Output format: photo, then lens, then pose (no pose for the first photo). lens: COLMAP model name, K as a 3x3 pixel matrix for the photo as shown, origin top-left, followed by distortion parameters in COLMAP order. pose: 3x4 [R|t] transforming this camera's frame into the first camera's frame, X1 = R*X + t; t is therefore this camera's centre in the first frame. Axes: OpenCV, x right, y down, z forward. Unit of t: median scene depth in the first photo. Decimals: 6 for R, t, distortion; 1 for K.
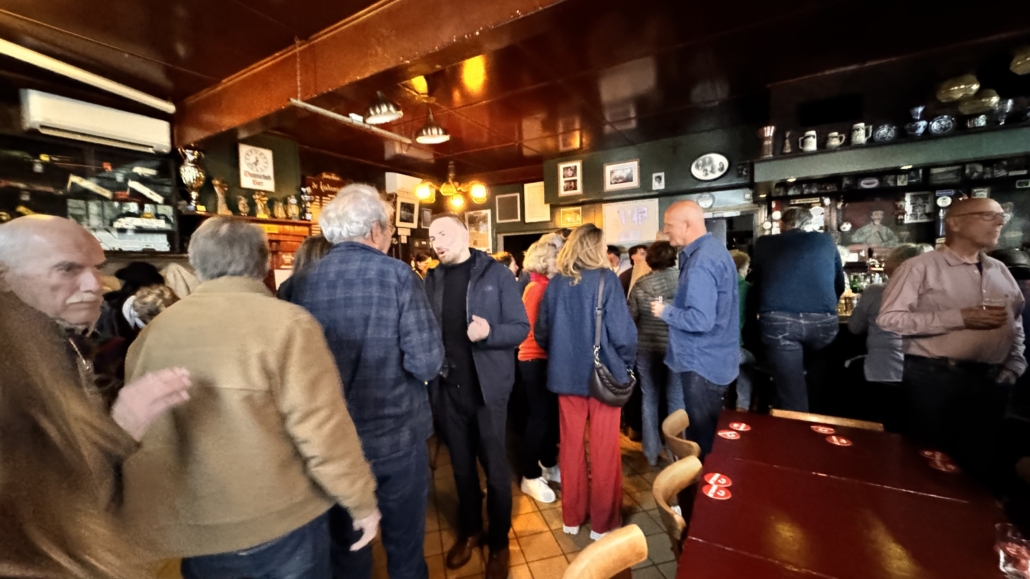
lens RADIAL K [[410.0, 0, 515.0], [0, 410.0, 289.5], [0, 0, 1]] dist [0.000336, 0.000204]
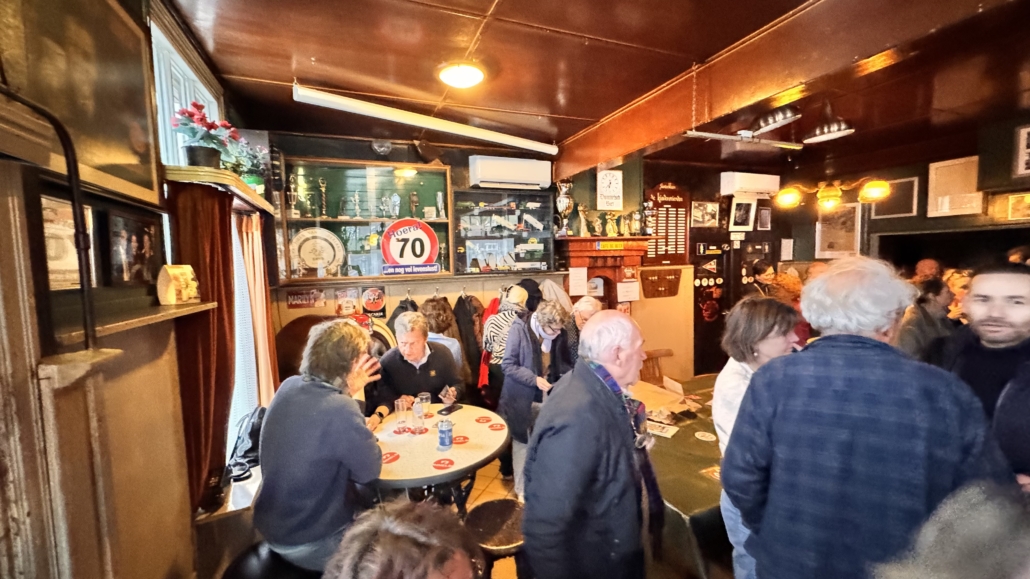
lens RADIAL K [[410.0, 0, 515.0], [0, 410.0, 289.5], [0, 0, 1]] dist [0.000336, 0.000204]
pose [[0.792256, 0.052711, -0.607908, -0.144784], [-0.030254, 0.998430, 0.047145, -0.071699], [0.609439, -0.018959, 0.792606, -0.007143]]
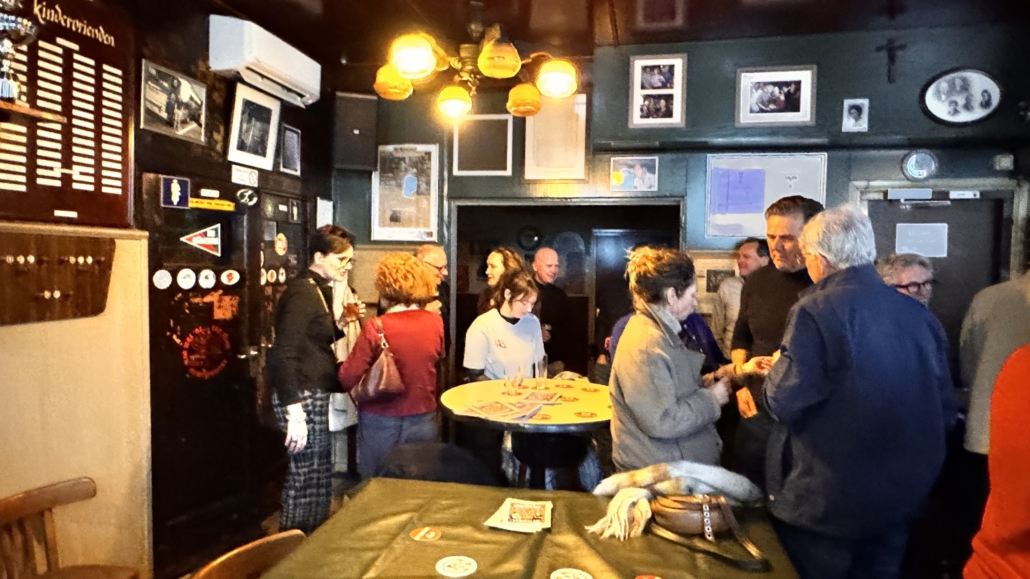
lens RADIAL K [[646.6, 0, 510.6], [0, 646.6, 292.1], [0, 0, 1]] dist [-0.003012, 0.000506]
pose [[0.946079, 0.029622, 0.322580, -0.310008], [-0.025421, 0.999528, -0.017230, -0.035332], [-0.322938, 0.008101, 0.946385, 0.457030]]
